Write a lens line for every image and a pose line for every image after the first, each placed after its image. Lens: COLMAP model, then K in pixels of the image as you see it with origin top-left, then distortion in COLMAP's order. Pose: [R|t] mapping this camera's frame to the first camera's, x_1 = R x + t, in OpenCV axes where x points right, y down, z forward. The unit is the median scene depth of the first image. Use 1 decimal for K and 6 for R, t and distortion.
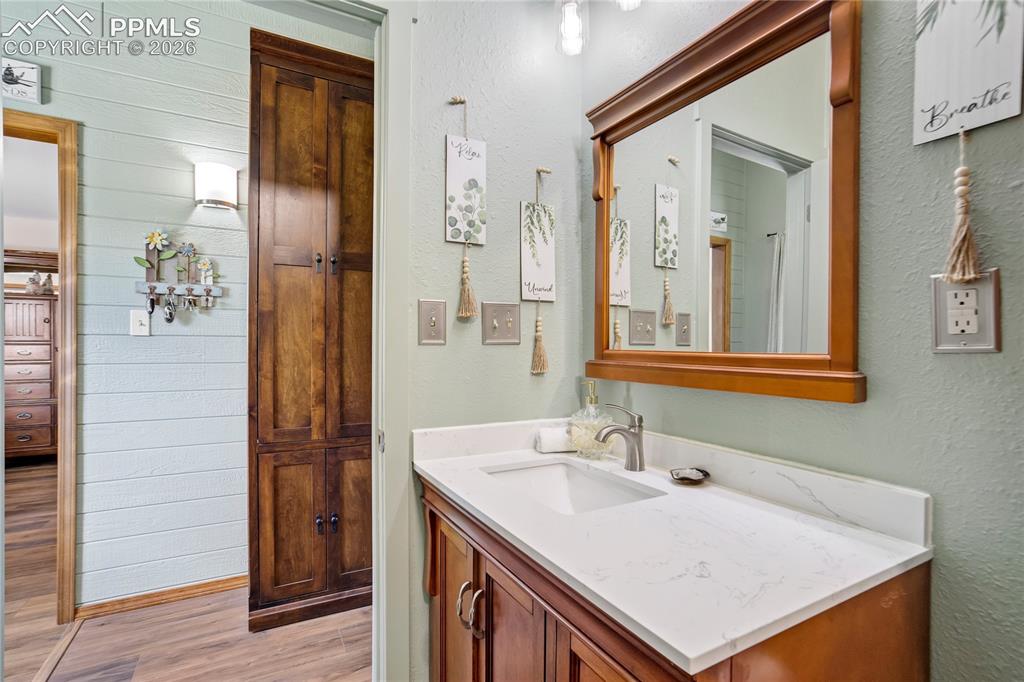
lens RADIAL K [[485.4, 0, 504.2], [0, 485.4, 345.9], [0, 0, 1]] dist [-0.028340, 0.015450]
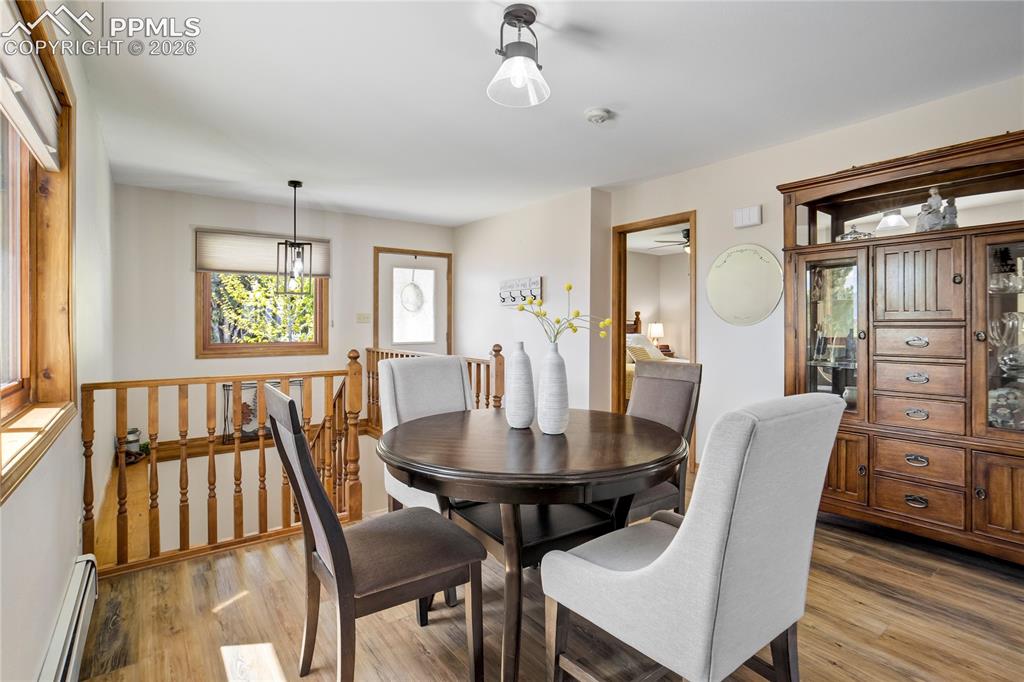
lens RADIAL K [[503.3, 0, 513.0], [0, 503.3, 325.1], [0, 0, 1]] dist [-0.014282, 0.001724]
pose [[0.145740, 0.002724, -0.989319, -2.193323], [-0.002838, 0.999993, 0.002335, -0.020145], [0.989319, 0.002468, 0.145746, 2.007012]]
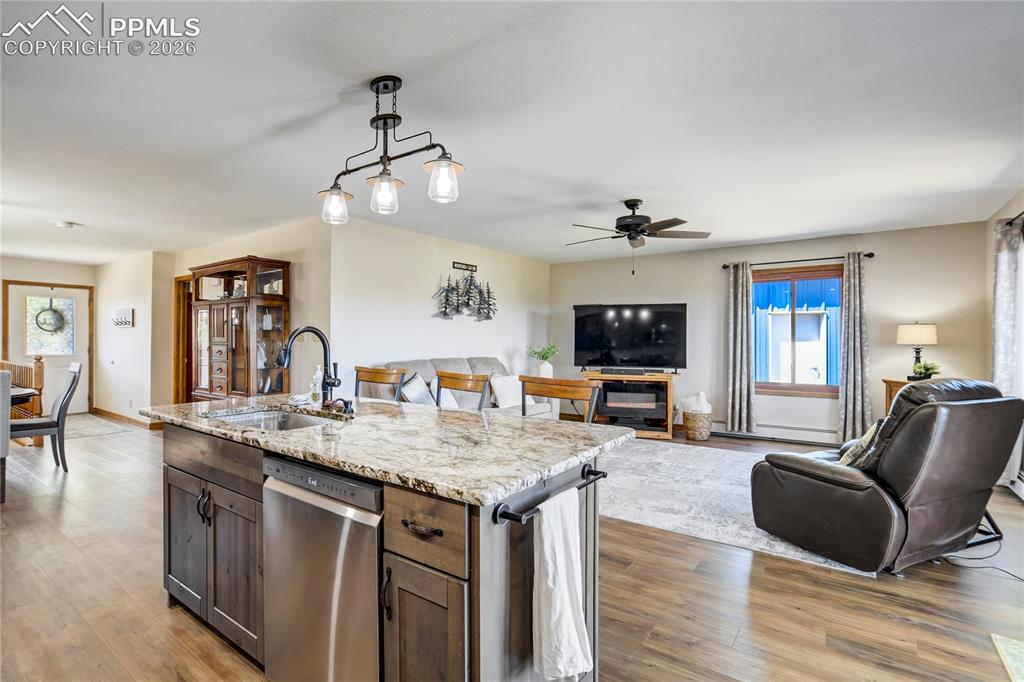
lens RADIAL K [[477.8, 0, 525.0], [0, 477.8, 337.7], [0, 0, 1]] dist [-0.010371, 0.002116]
pose [[0.456917, -0.001964, -0.889507, 1.159686], [-0.006749, 0.999961, -0.005675, -0.070421], [0.889484, 0.008596, 0.456886, 4.660083]]
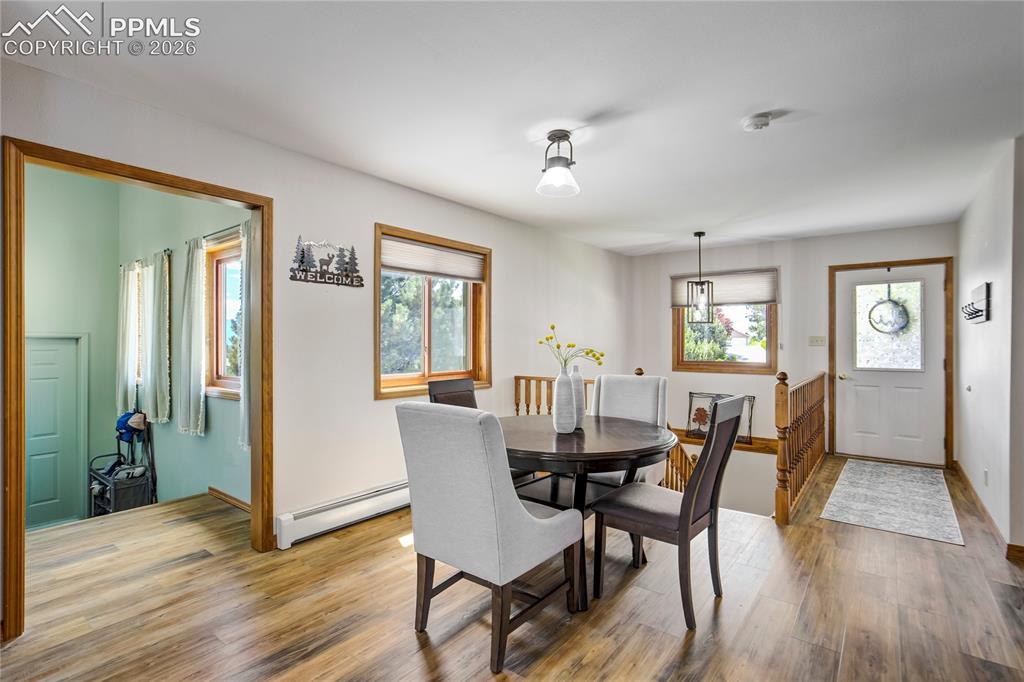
lens RADIAL K [[485.4, 0, 512.5], [0, 485.4, 342.0], [0, 0, 1]] dist [-0.028340, 0.015450]
pose [[-0.913507, 0.000228, -0.406823, -2.768774], [-0.002119, 0.999984, 0.005318, -0.086485], [0.406818, 0.005720, -0.913491, 4.472839]]
